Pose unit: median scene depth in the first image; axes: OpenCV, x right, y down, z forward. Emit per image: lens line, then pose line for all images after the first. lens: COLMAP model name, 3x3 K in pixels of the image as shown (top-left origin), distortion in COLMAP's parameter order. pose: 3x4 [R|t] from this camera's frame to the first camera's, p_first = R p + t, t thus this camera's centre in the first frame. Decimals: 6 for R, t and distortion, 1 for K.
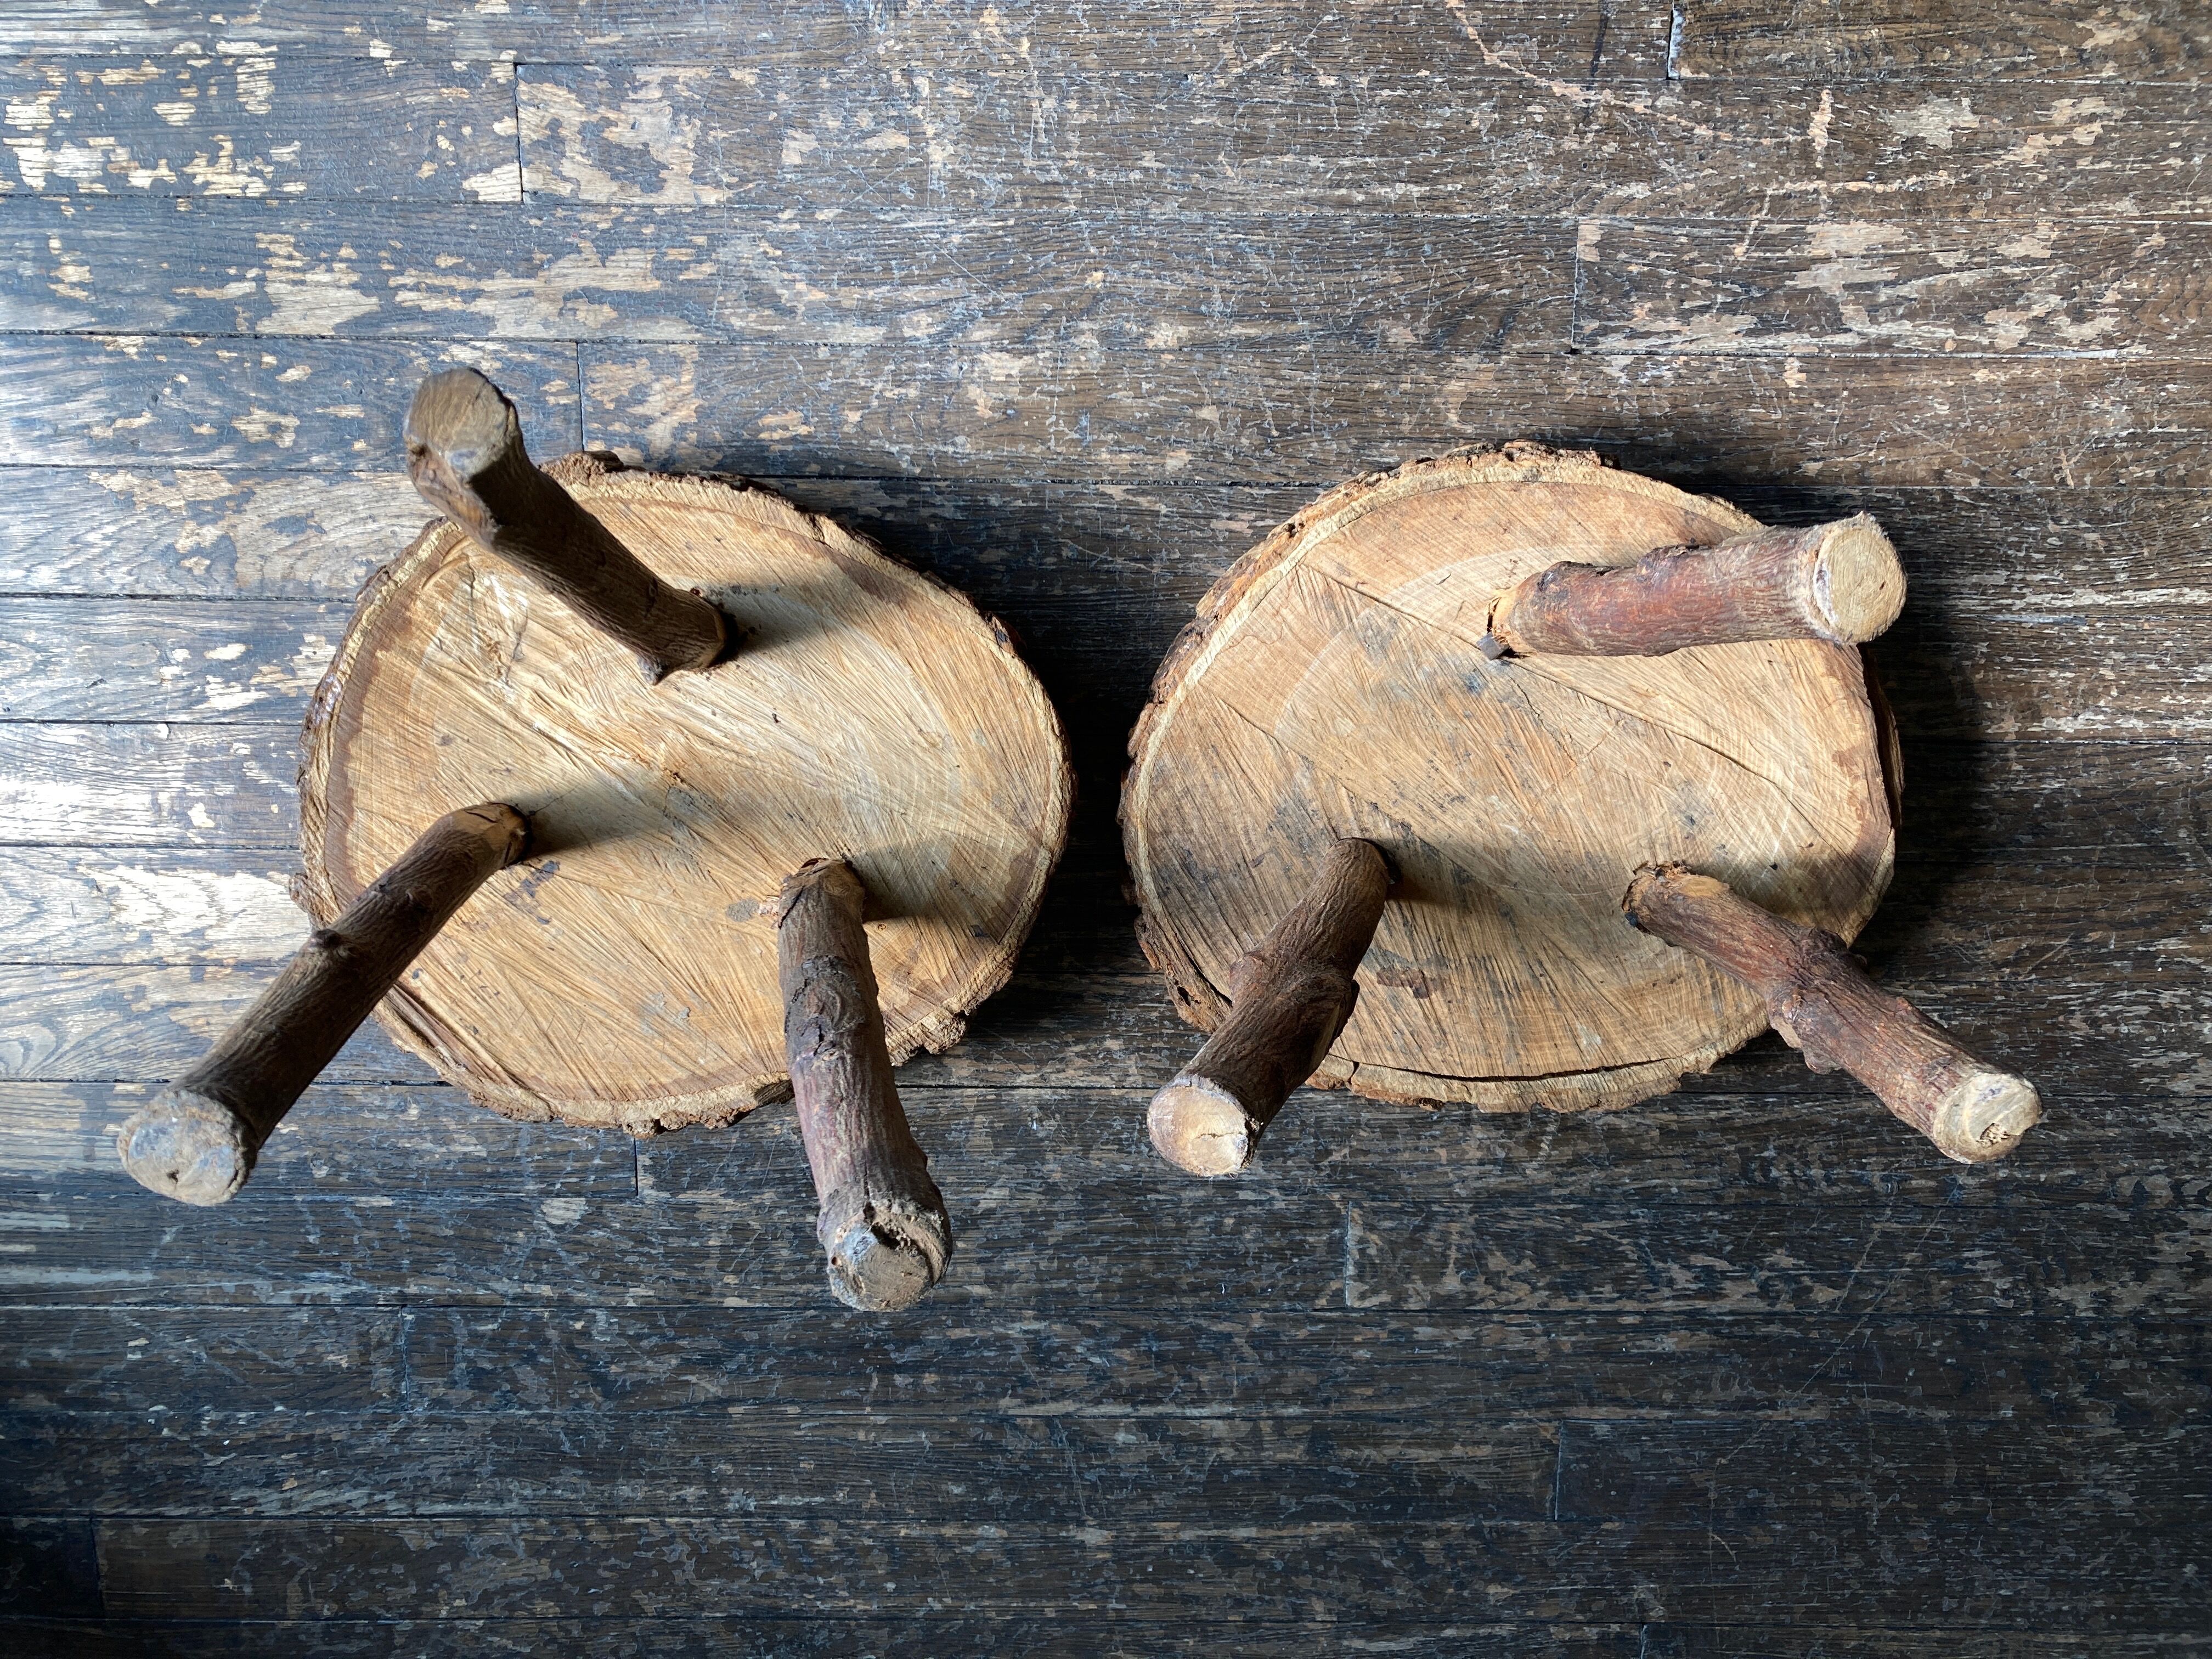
lens RADIAL K [[1814.0, 0, 1103.0], [0, 1814.0, 847.0], [0, 0, 1]] dist [0.008982, -0.008532]
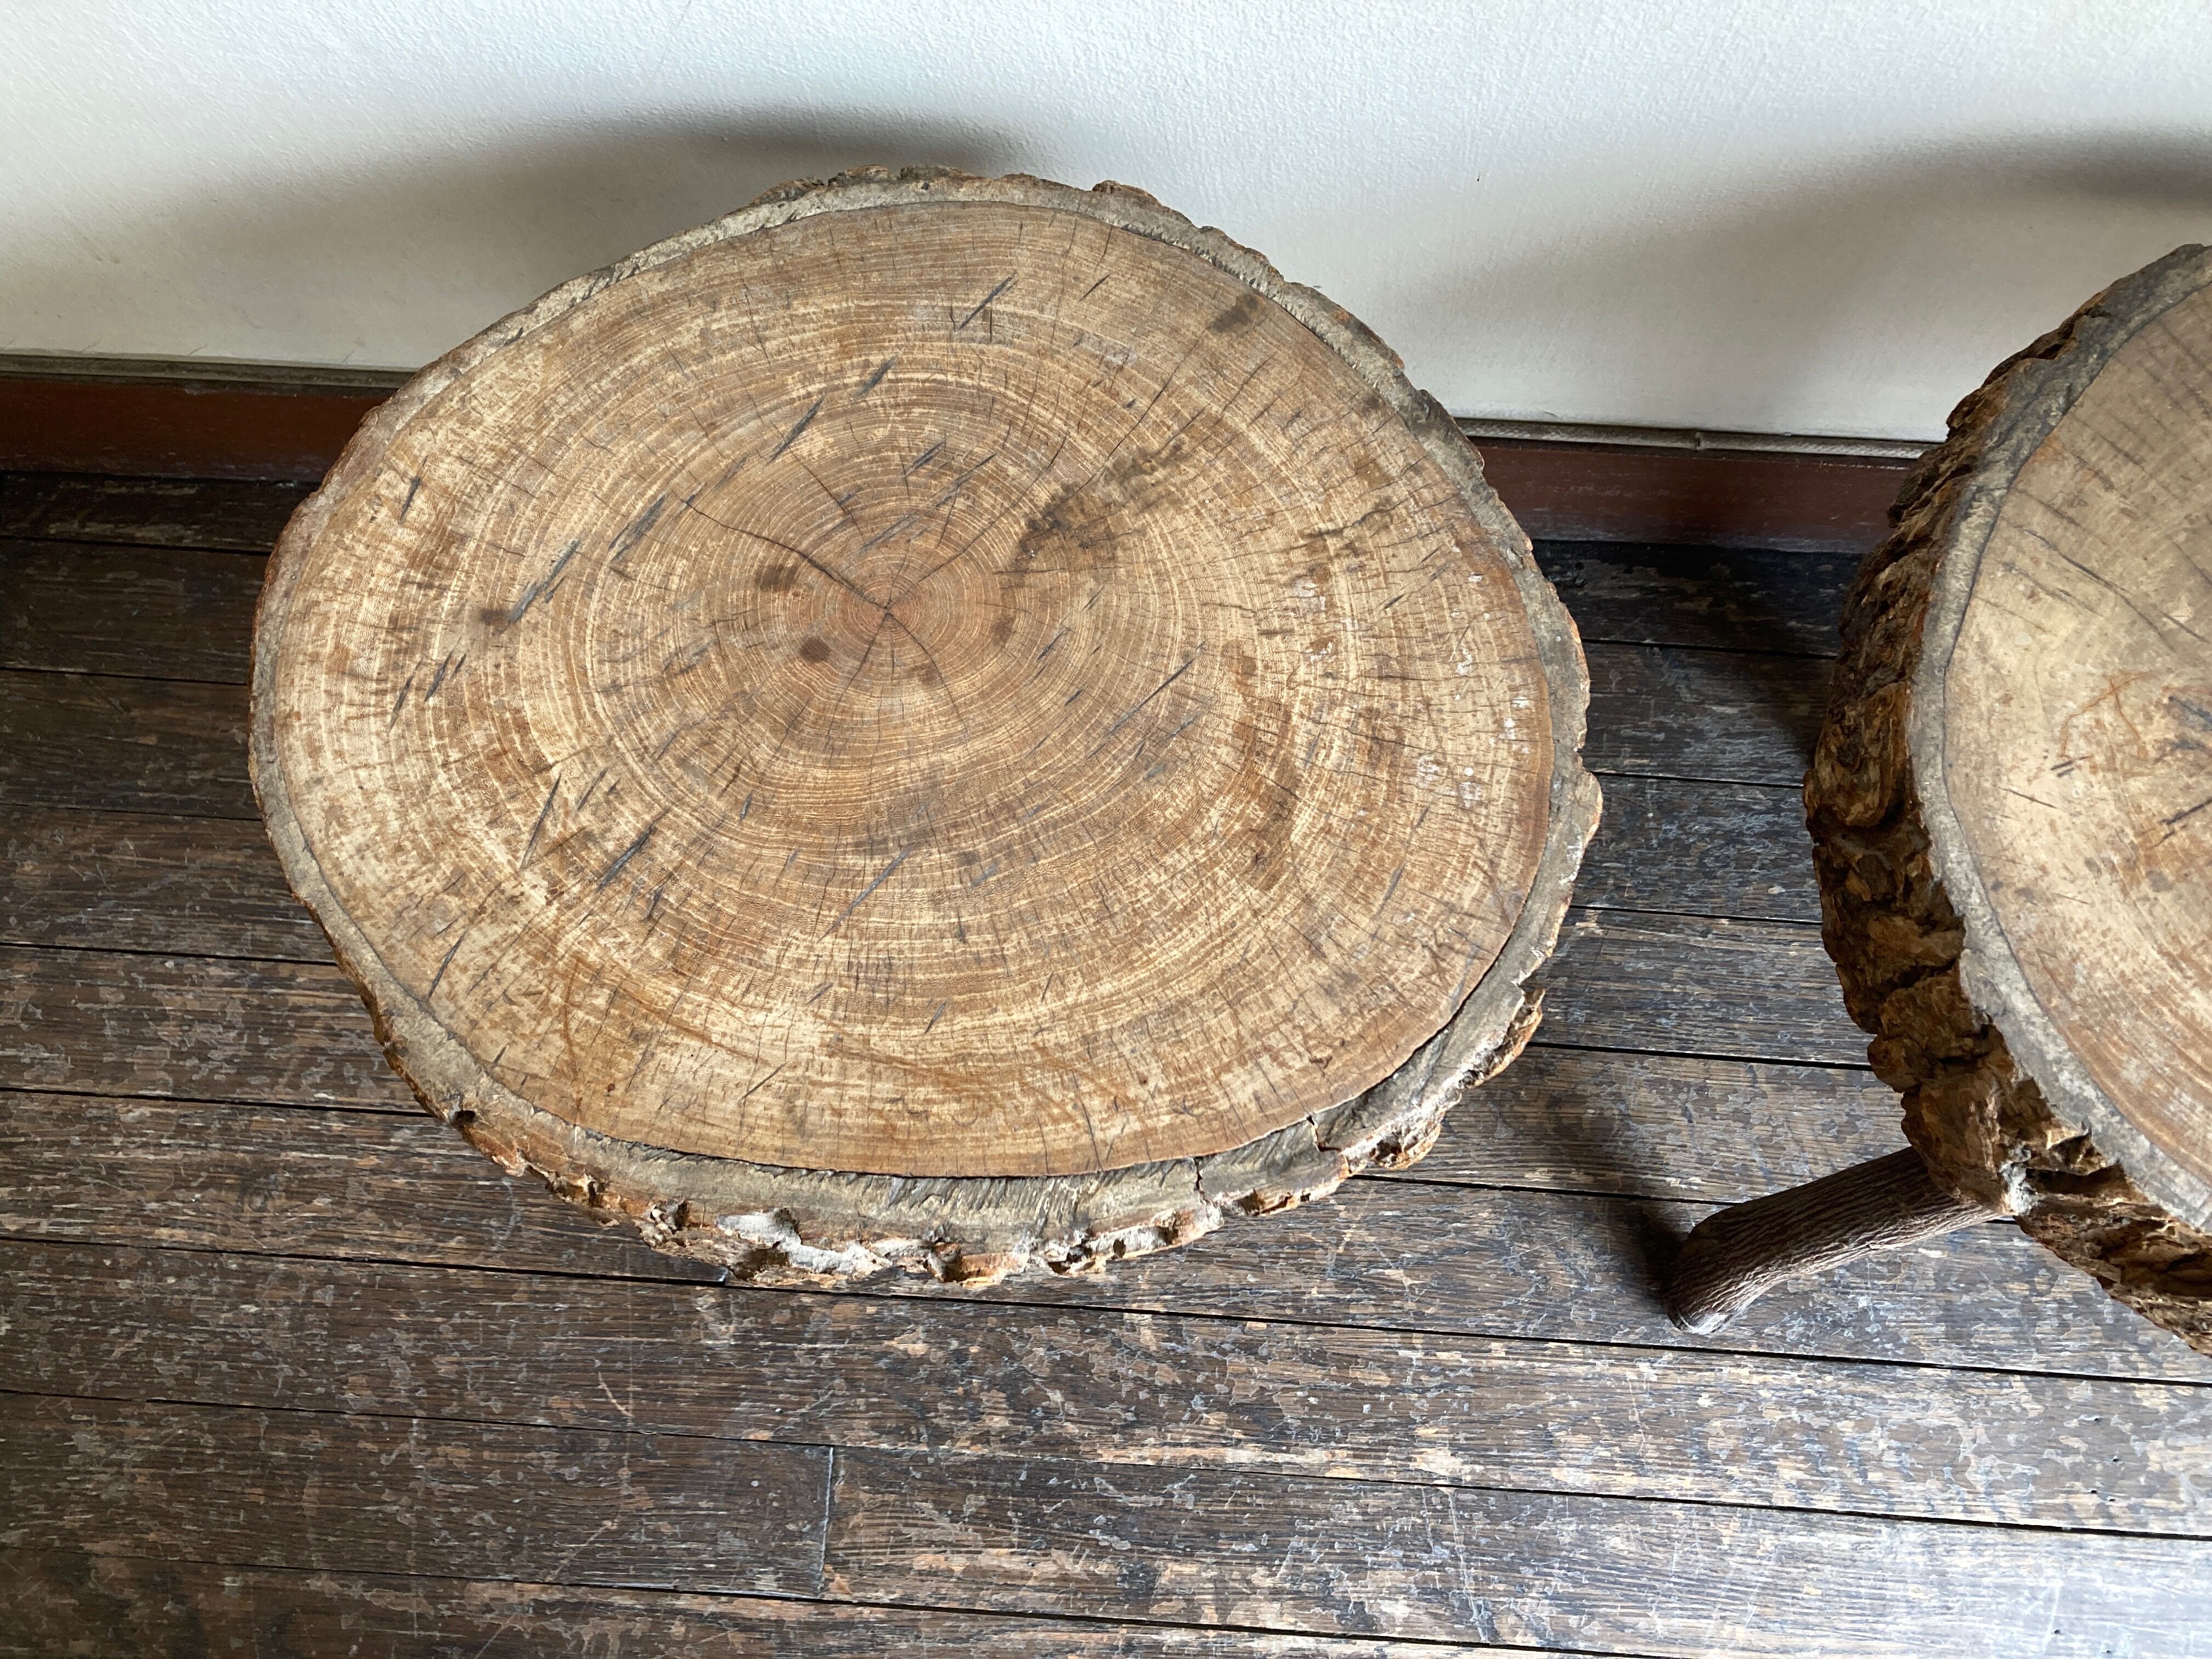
lens RADIAL K [[1814.0, 0, 1110.4], [0, 1814.0, 812.3], [0, 0, 1]] dist [0.008982, -0.008532]
pose [[-0.998307, -0.057593, -0.008089, 0.156817], [0.057466, -0.998233, 0.015135, 0.641031], [-0.008947, 0.014645, 0.999853, 0.236036]]
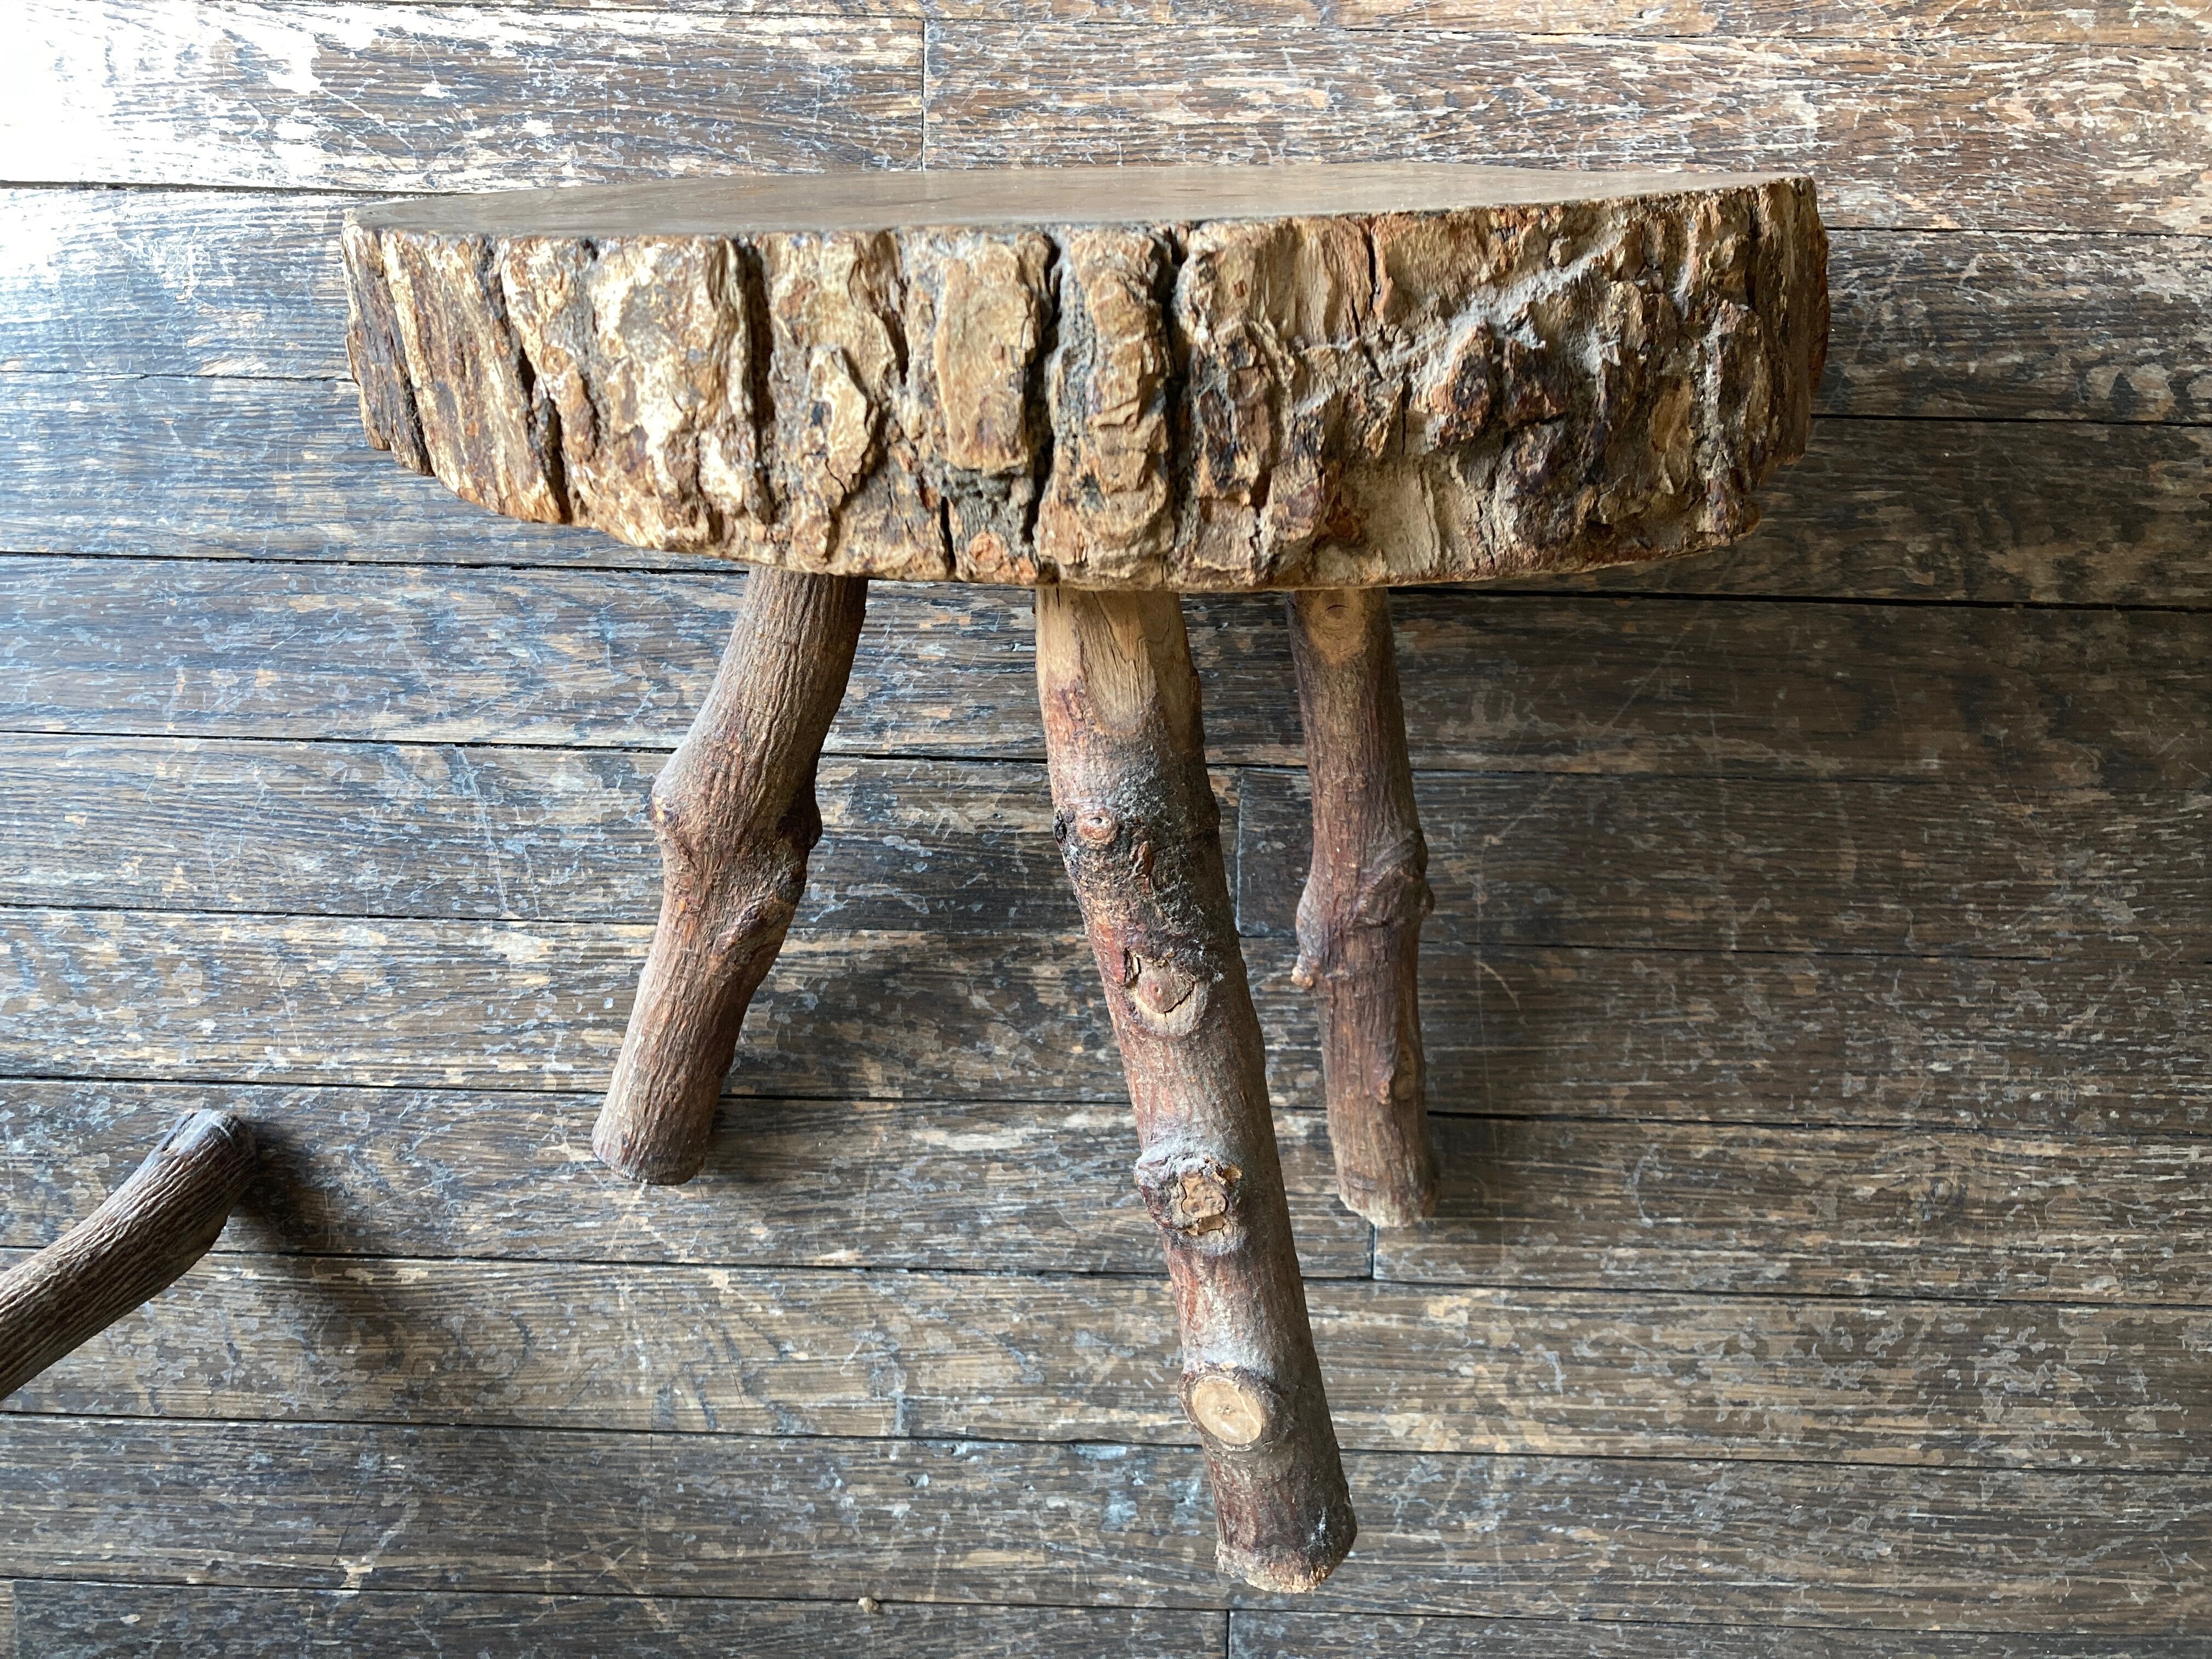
lens RADIAL K [[1814.0, 0, 1119.9], [0, 1814.0, 833.9], [0, 0, 1]] dist [0.008982, -0.008532]
pose [[0.999840, 0.016169, -0.007693, 0.214841], [-0.016857, 0.994861, -0.099837, 0.405599], [0.006039, 0.099950, 0.994974, 0.359873]]
